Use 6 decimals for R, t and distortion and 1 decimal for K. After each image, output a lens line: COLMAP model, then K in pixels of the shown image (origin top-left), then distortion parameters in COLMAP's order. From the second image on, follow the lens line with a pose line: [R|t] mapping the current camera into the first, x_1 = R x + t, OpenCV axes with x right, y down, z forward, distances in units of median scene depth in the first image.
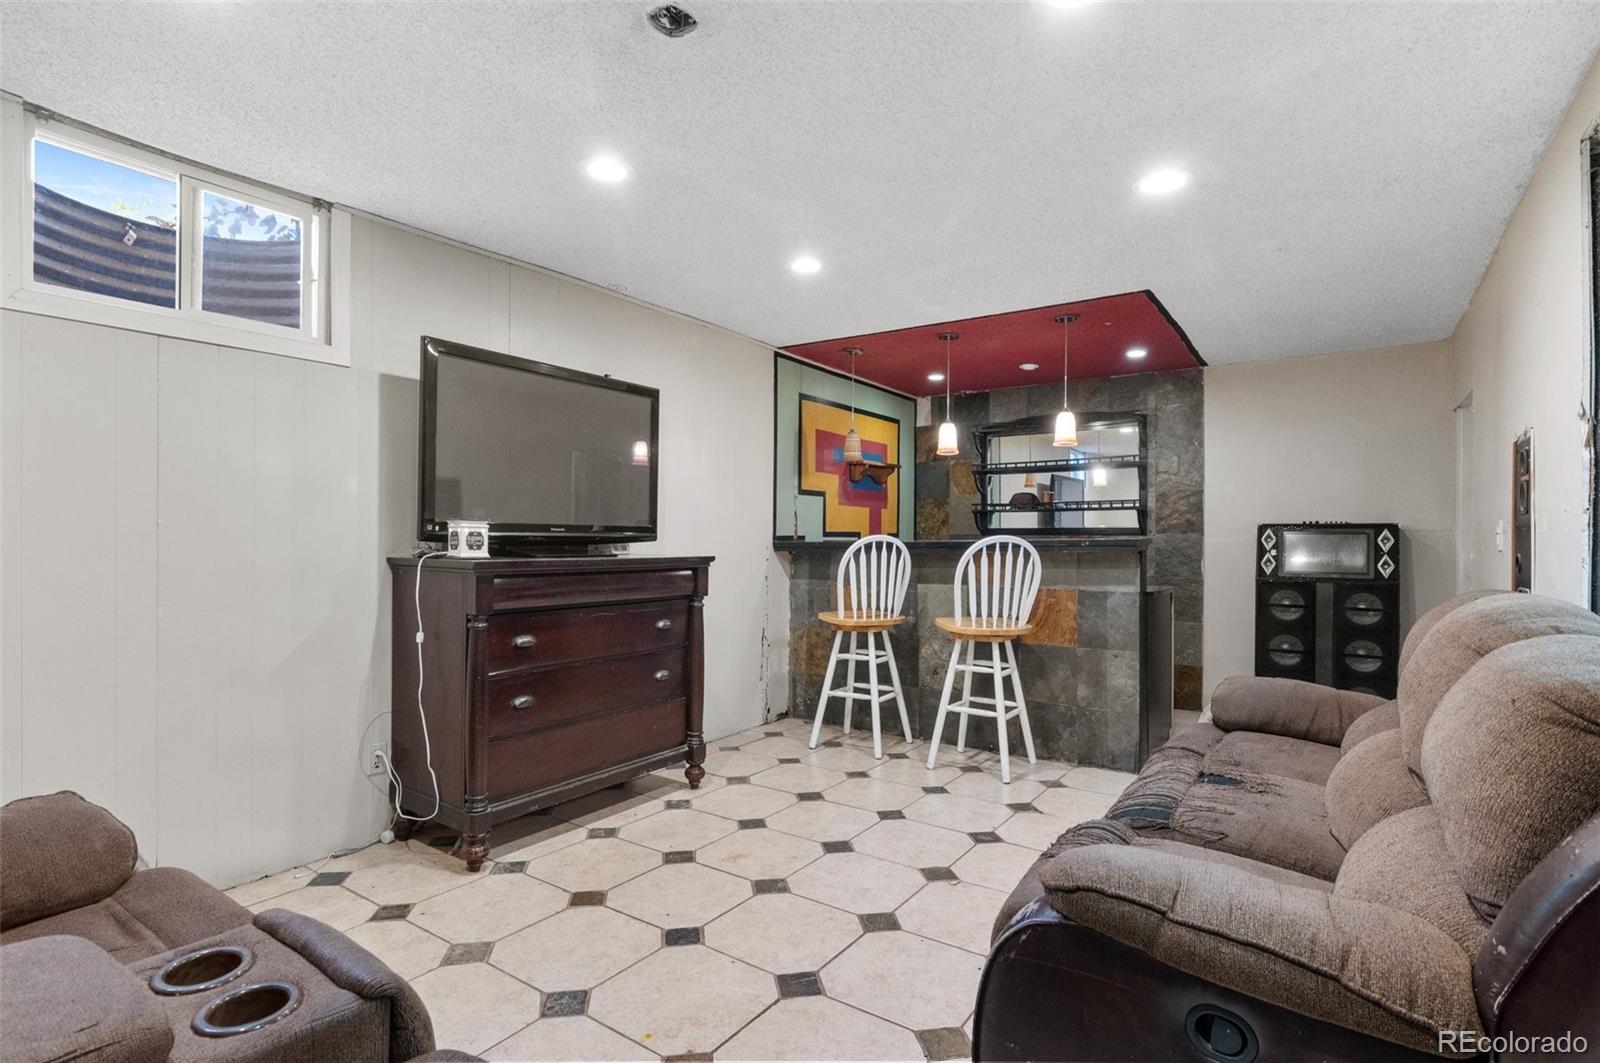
lens RADIAL K [[784.3, 0, 801.6], [0, 784.3, 538.7], [0, 0, 1]] dist [0.000343, -0.000457]
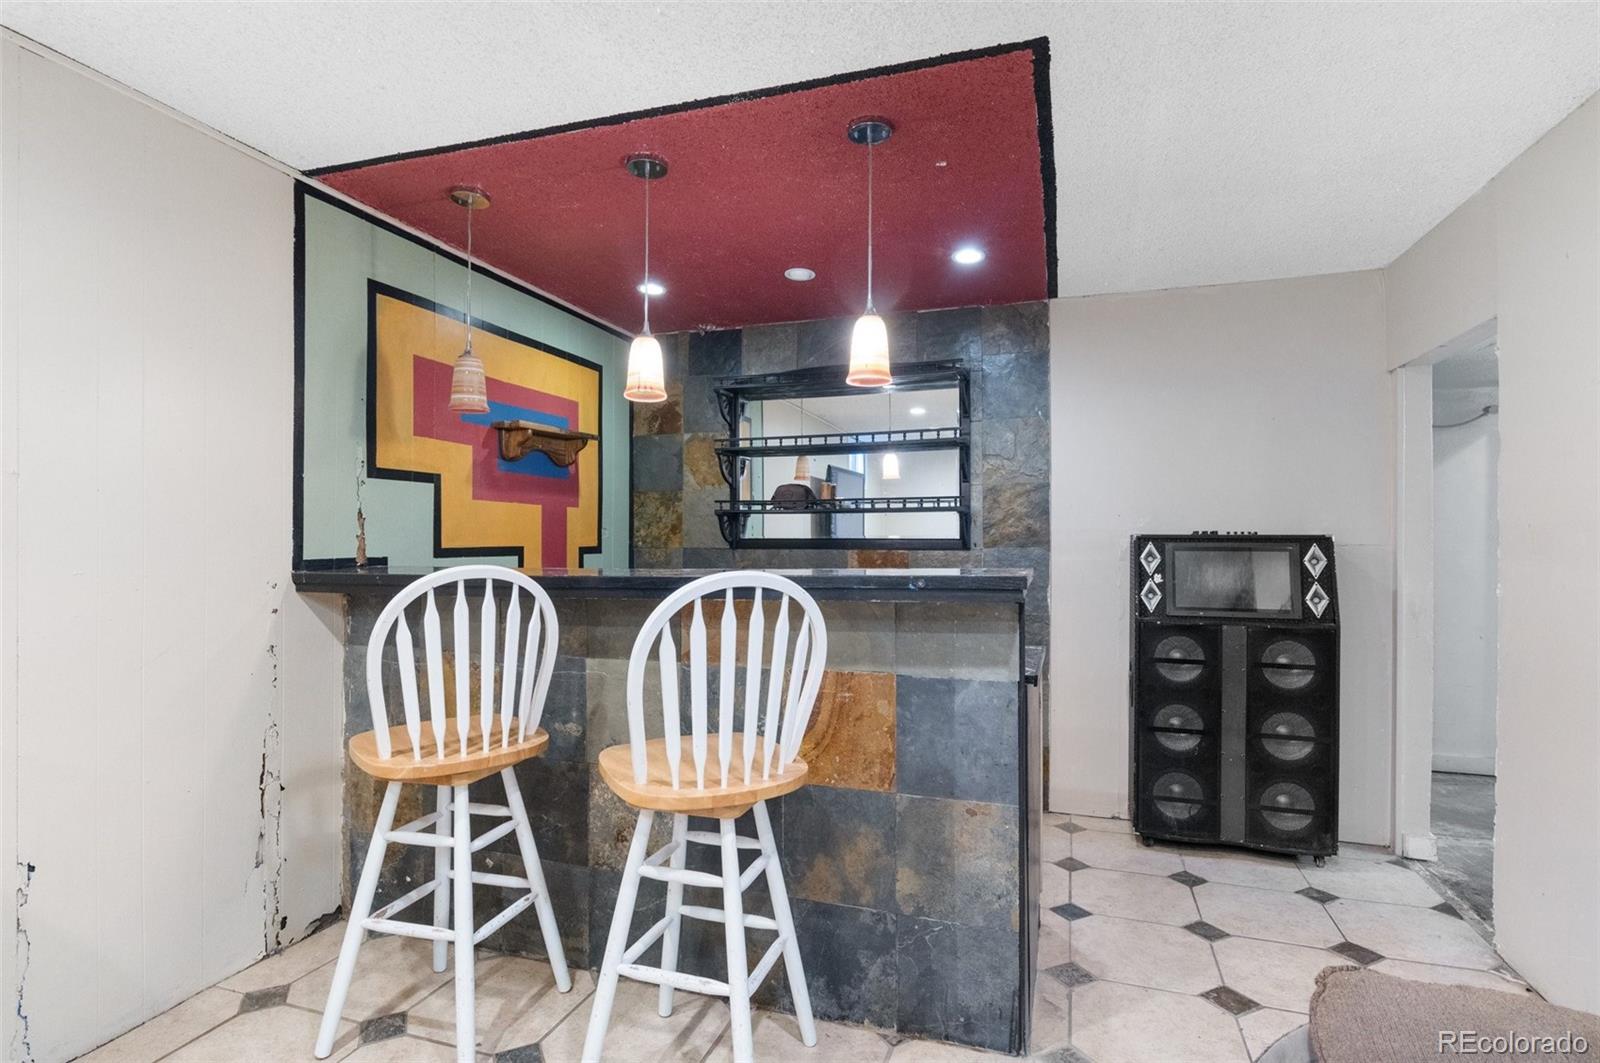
lens RADIAL K [[788.2, 0, 805.0], [0, 788.2, 541.9], [0, 0, 1]] dist [-0.001711, -0.000360]
pose [[0.958898, -0.003693, 0.283728, 0.136707], [0.002417, 0.999985, 0.004849, -0.017621], [-0.283742, -0.003964, 0.958893, 0.471187]]
